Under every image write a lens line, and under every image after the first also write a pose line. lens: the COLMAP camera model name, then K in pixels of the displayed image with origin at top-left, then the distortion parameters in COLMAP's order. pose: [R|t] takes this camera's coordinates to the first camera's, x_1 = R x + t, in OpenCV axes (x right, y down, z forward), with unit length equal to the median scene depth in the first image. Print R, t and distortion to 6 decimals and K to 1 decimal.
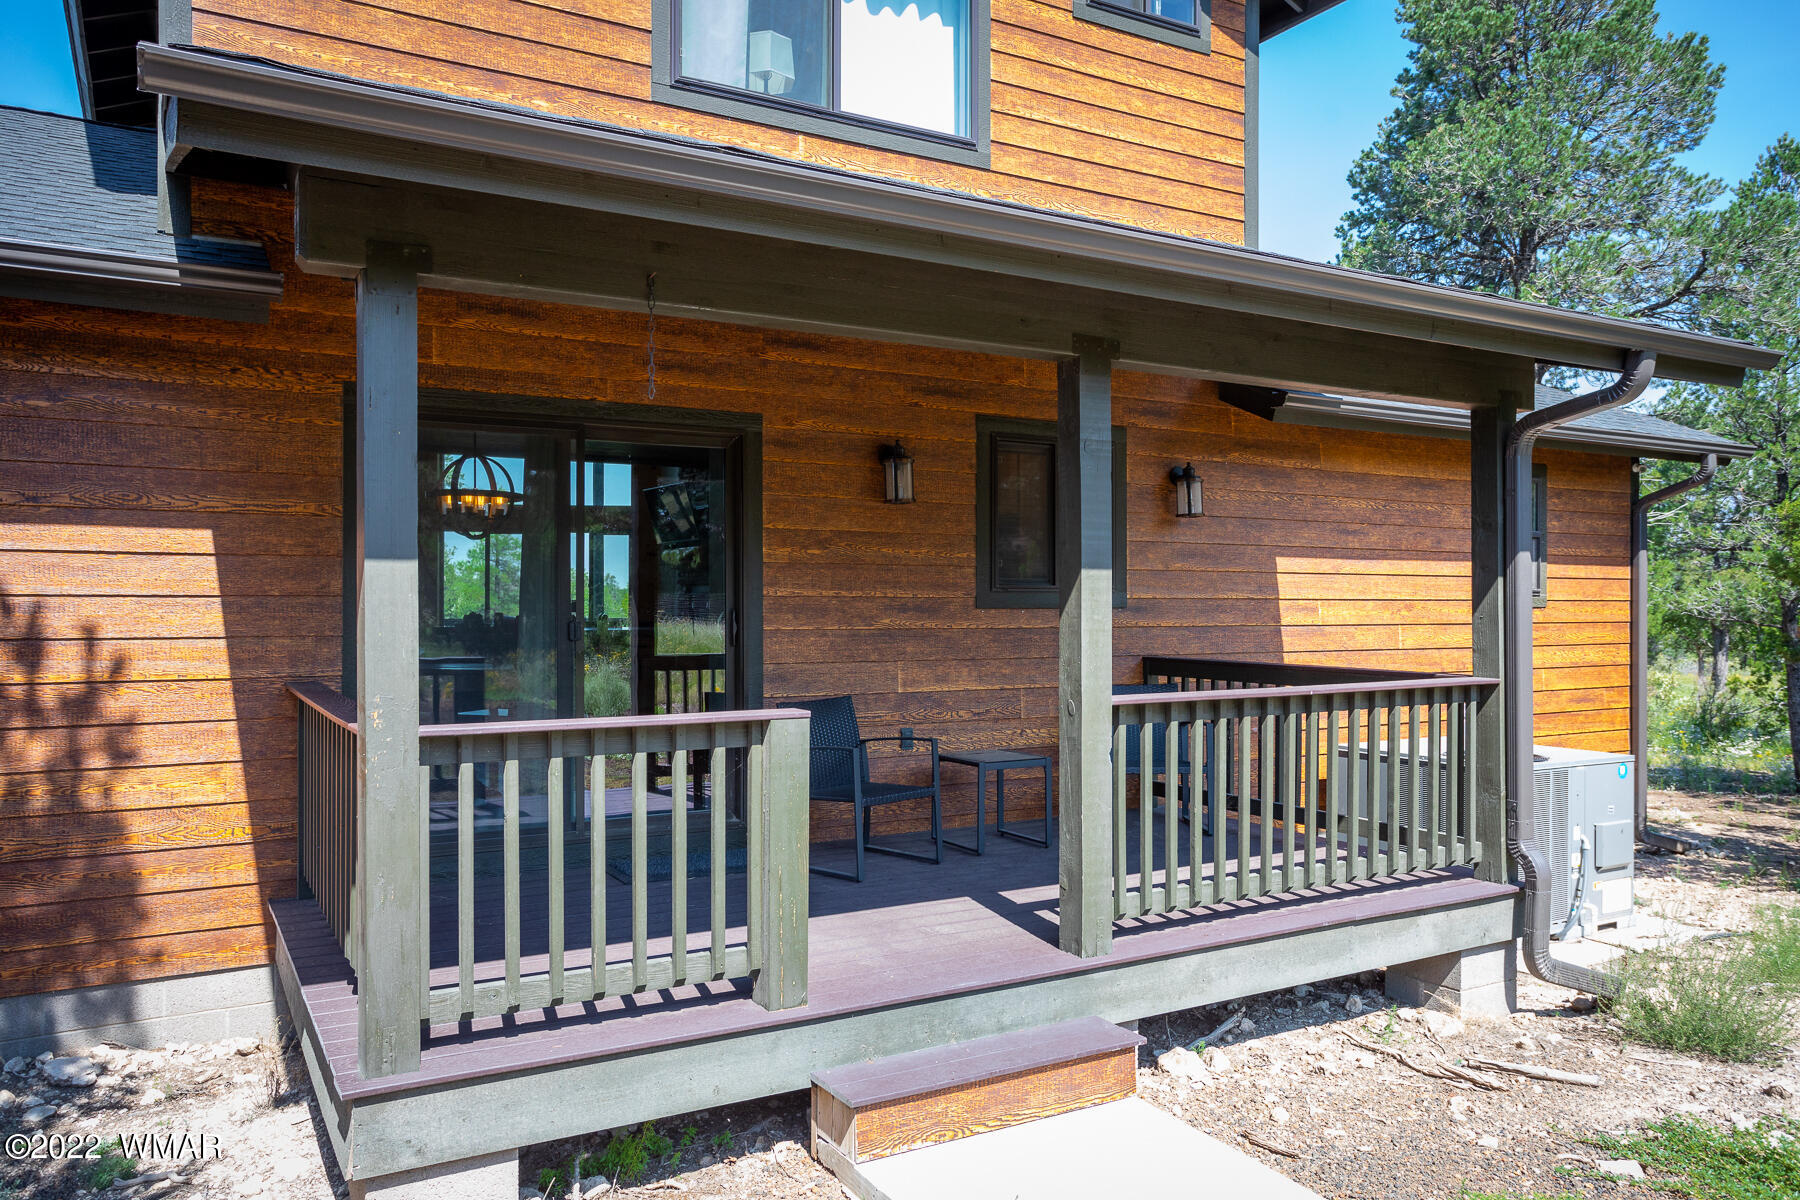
lens RADIAL K [[1274.2, 0, 900.0], [0, 1274.2, 600.0], [0, 0, 1]] dist [-0.000040, 0.007607]
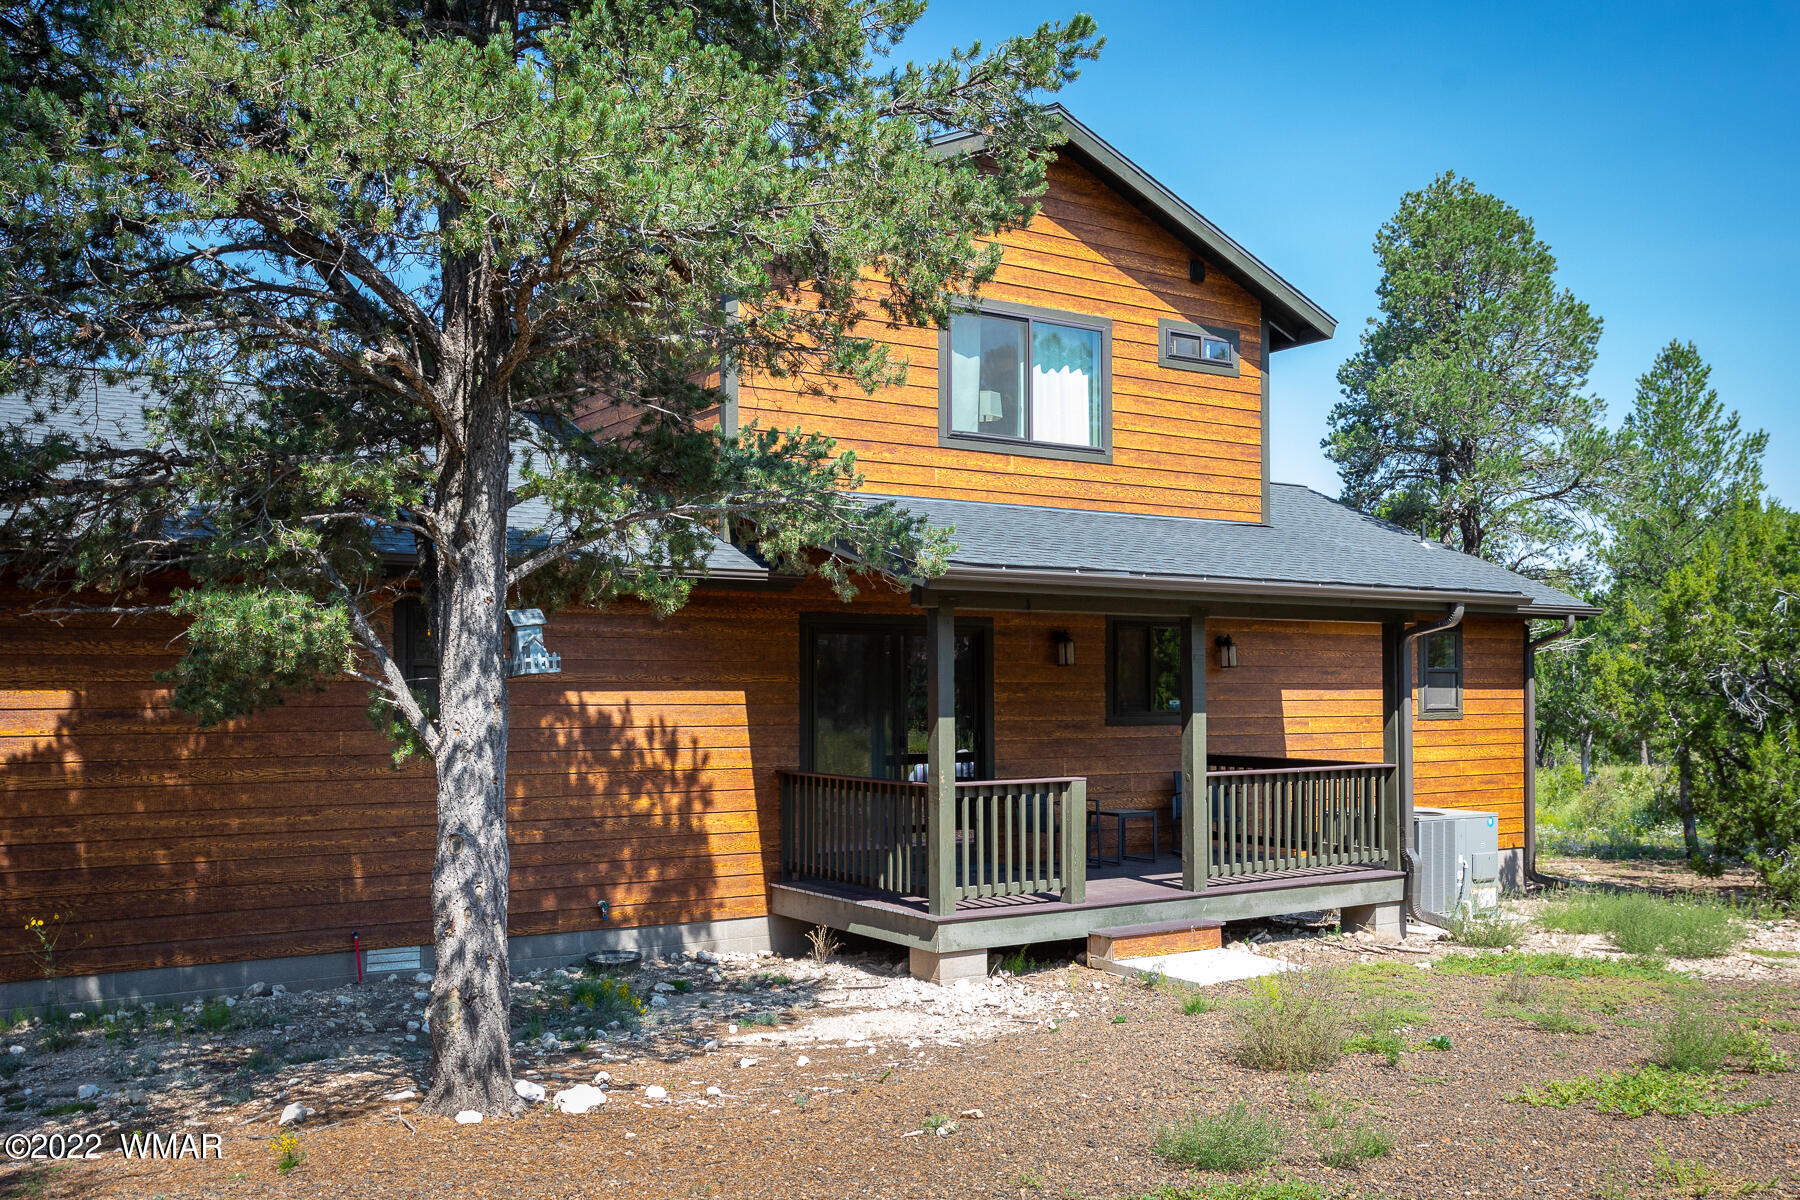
lens RADIAL K [[1619.4, 0, 903.7], [0, 1619.4, 668.1], [0, 0, 1]] dist [-0.009857, -0.012519]
pose [[0.998503, -0.002449, 0.054651, -0.335638], [0.003006, 0.999944, -0.010108, -0.050759], [-0.054623, 0.010257, 0.998454, -1.161539]]
